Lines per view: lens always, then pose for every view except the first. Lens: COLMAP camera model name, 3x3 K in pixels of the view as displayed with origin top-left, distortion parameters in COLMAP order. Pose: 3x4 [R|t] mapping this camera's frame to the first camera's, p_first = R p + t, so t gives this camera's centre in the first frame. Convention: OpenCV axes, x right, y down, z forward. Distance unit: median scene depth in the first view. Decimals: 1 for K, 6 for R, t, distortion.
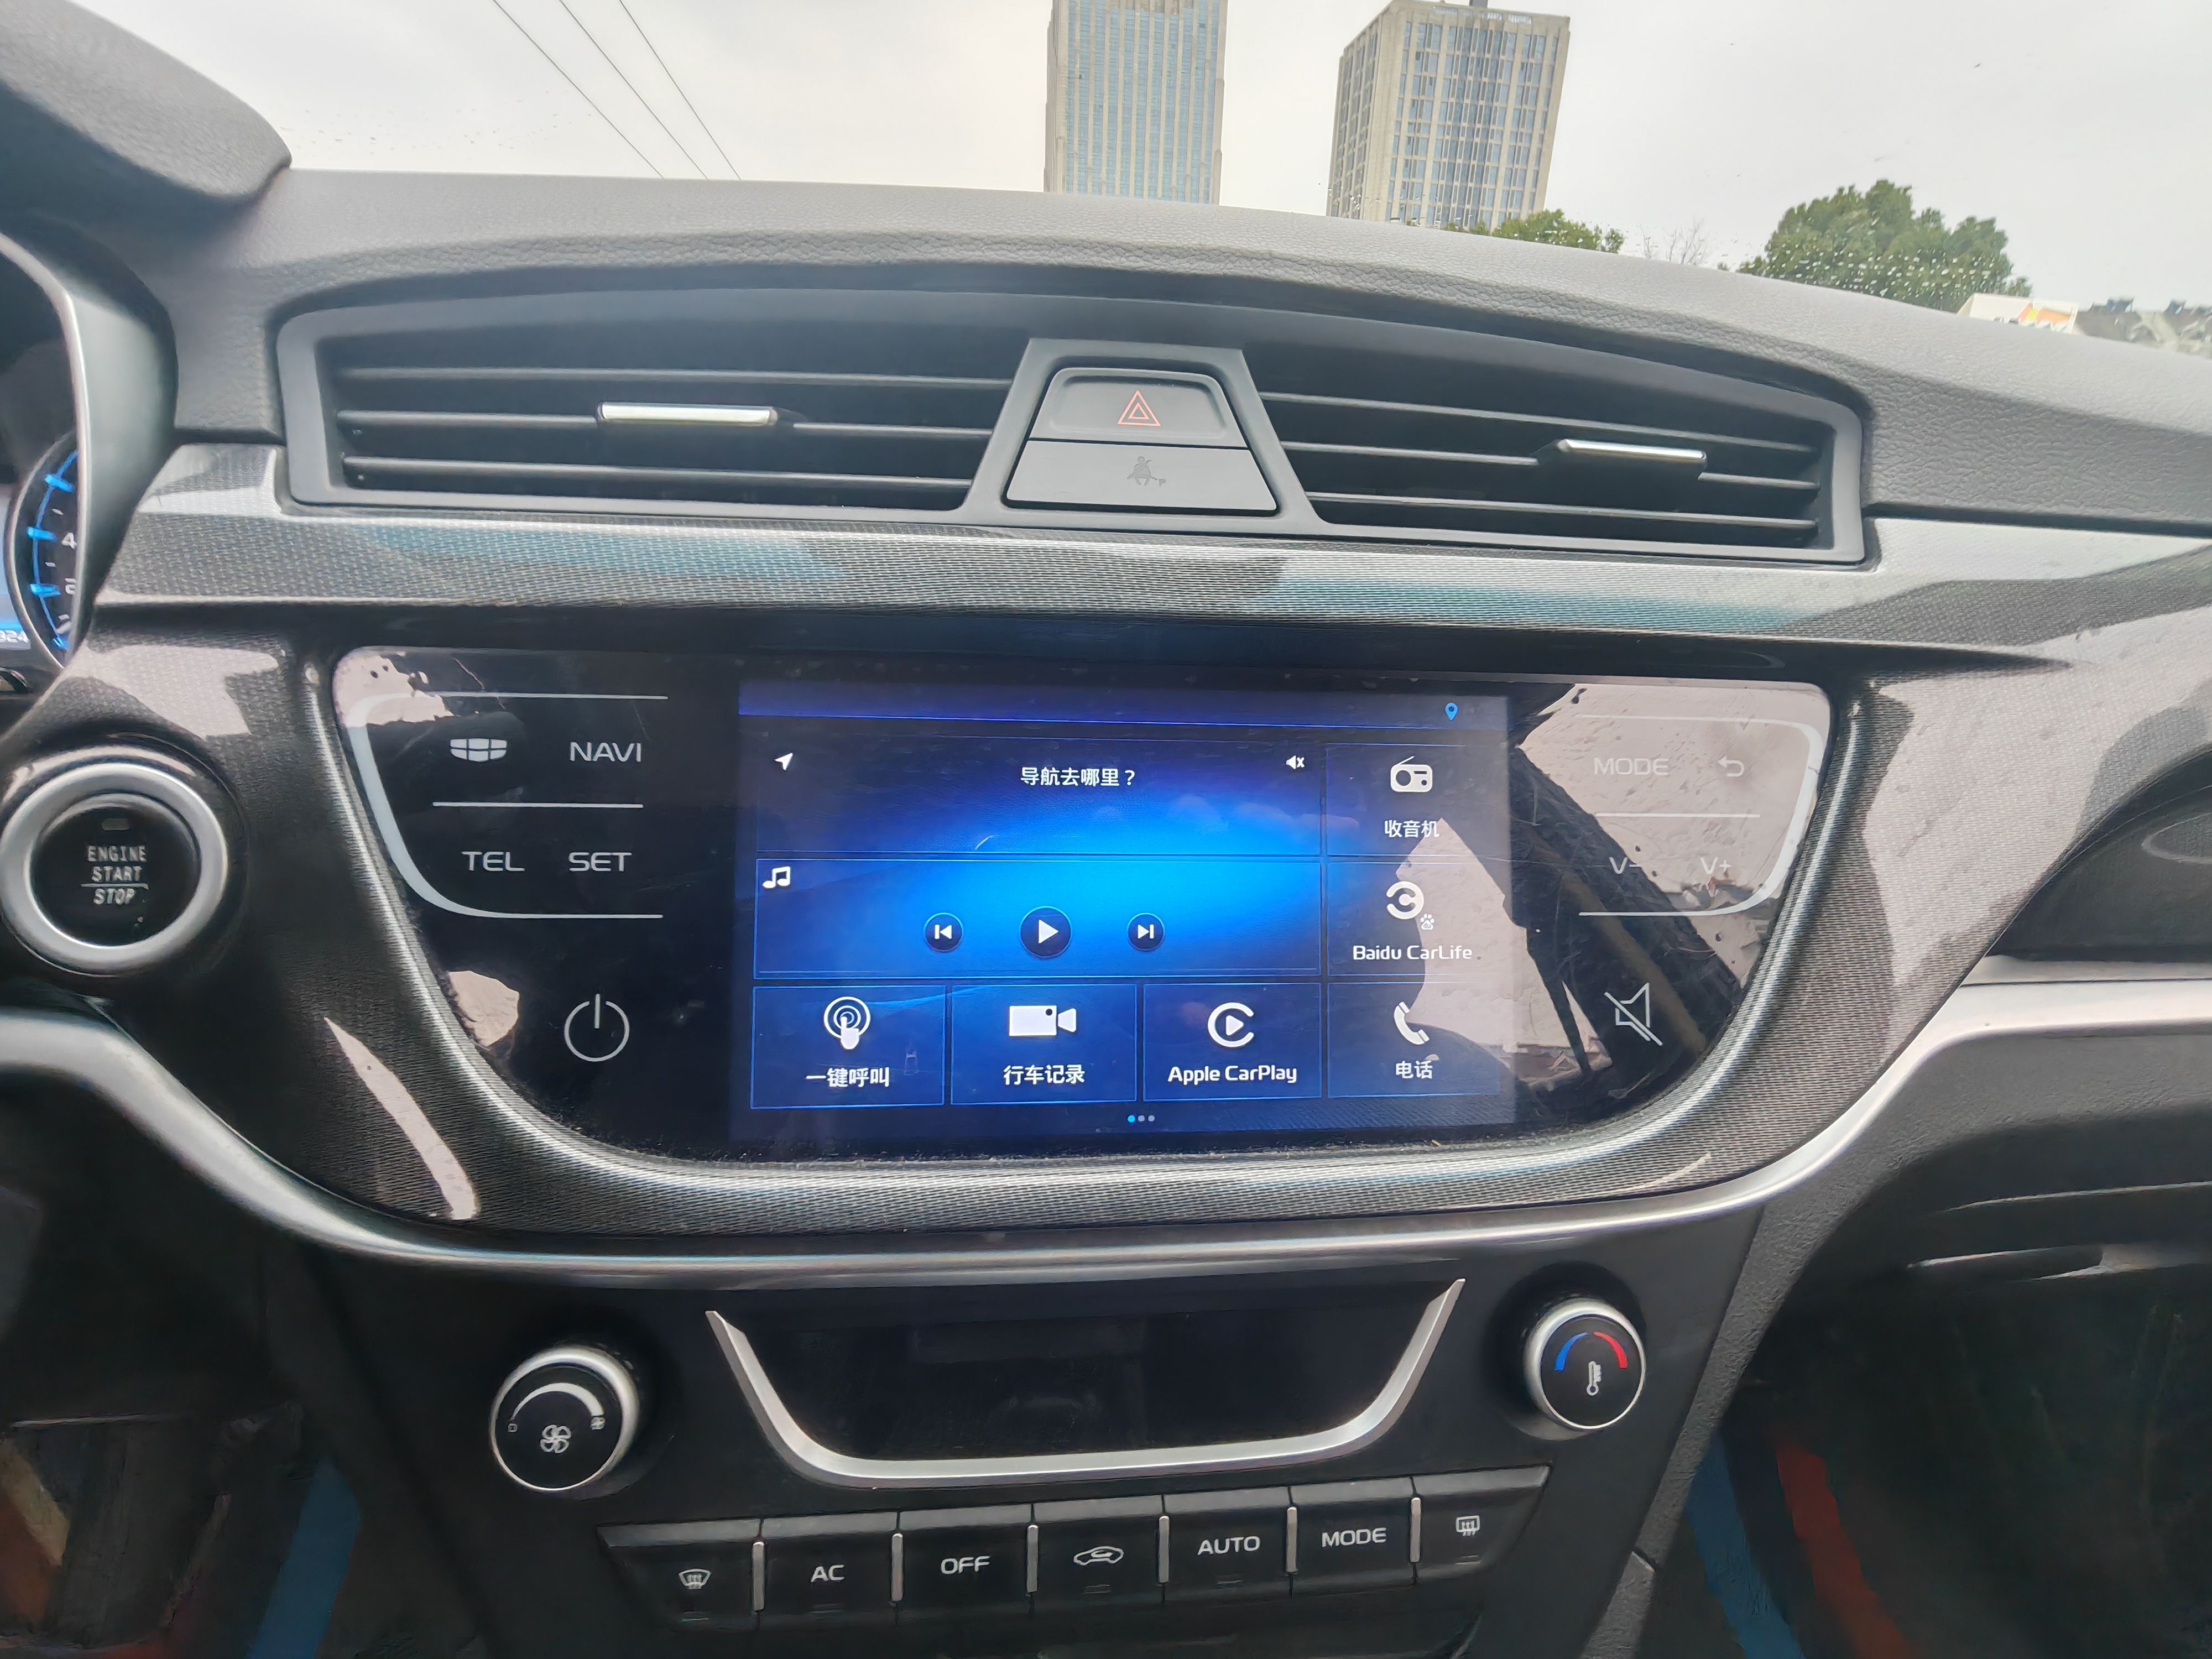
lens RADIAL K [[1027.7, 0, 1126.9], [0, 1027.7, 794.8], [0, 0, 1]] dist [-0.002471, -0.000459]
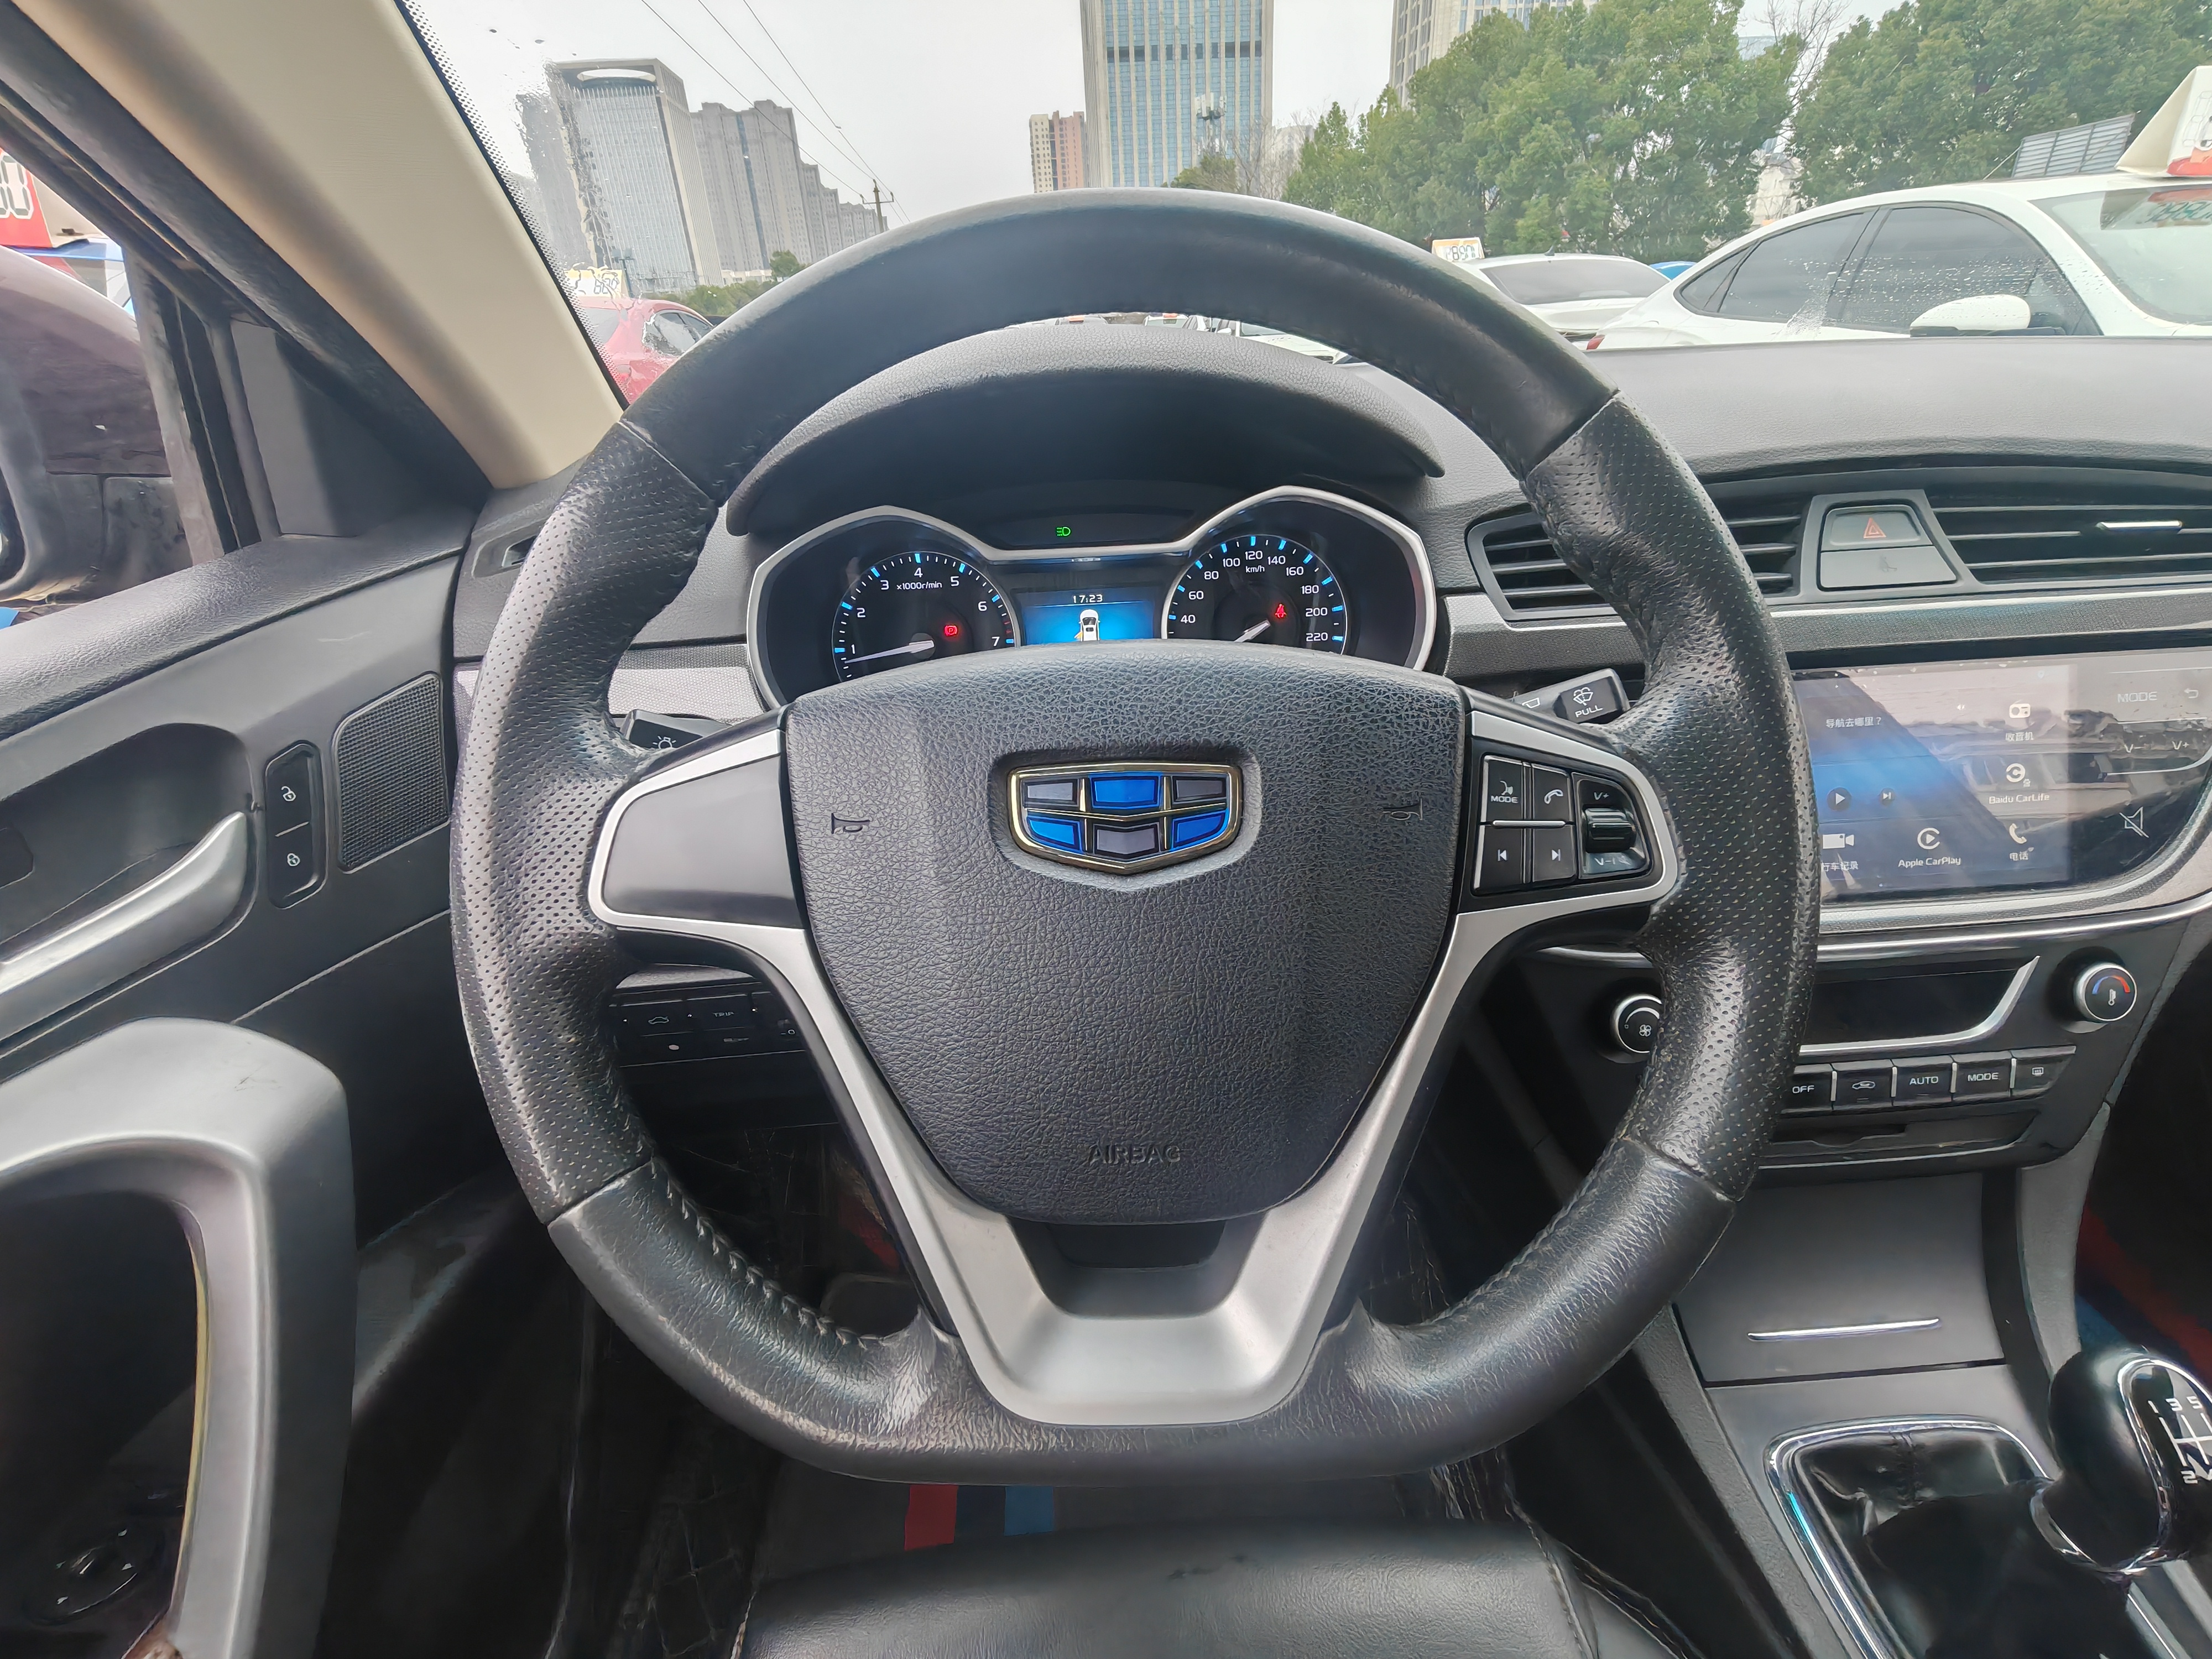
lens RADIAL K [[997.6, 0, 1101.8], [0, 997.6, 831.5], [0, 0, 1]] dist [-0.003139, -0.000657]
pose [[0.994072, -0.058726, -0.091503, -1.378017], [0.069675, 0.990146, 0.121472, -0.148553], [0.083468, -0.127128, 0.988368, -1.115064]]
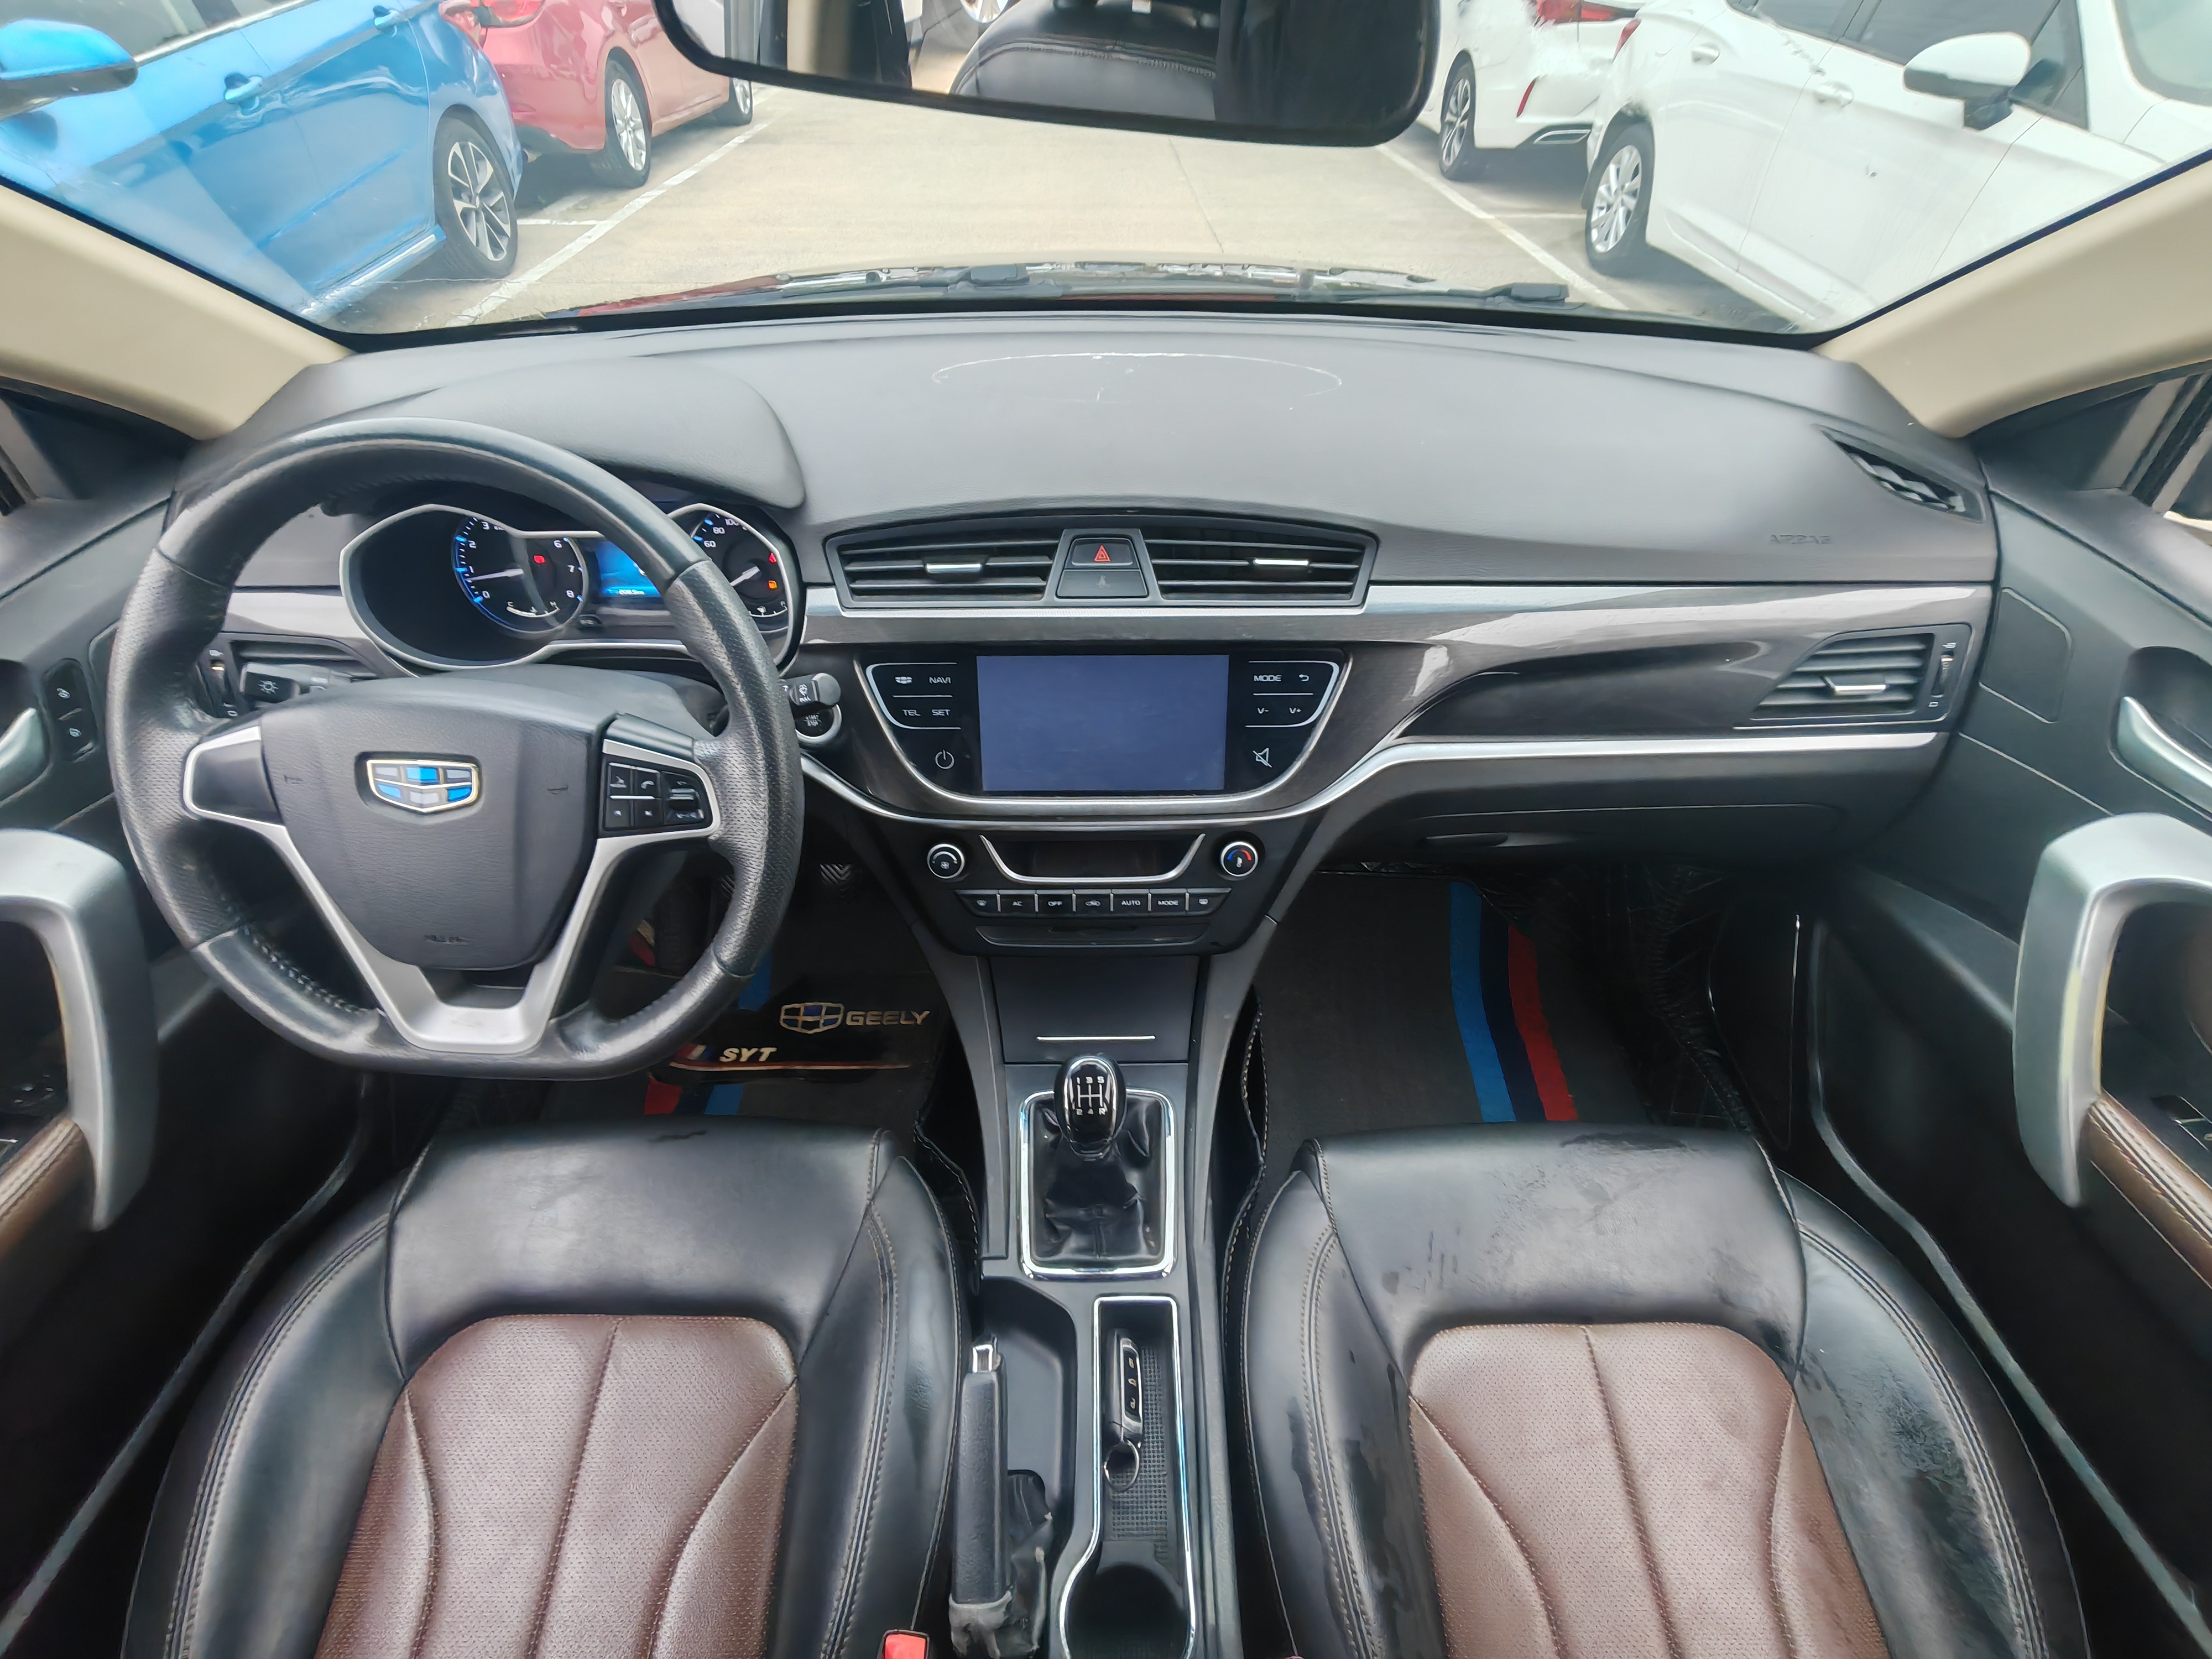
lens RADIAL K [[997.6, 0, 1101.8], [0, 997.6, 831.5], [0, 0, 1]] dist [-0.003139, -0.000657]
pose [[0.994624, 0.026210, -0.100181, 0.332055], [0.015237, 0.919865, 0.391938, -0.805899], [0.102426, -0.391358, 0.914521, -1.985071]]
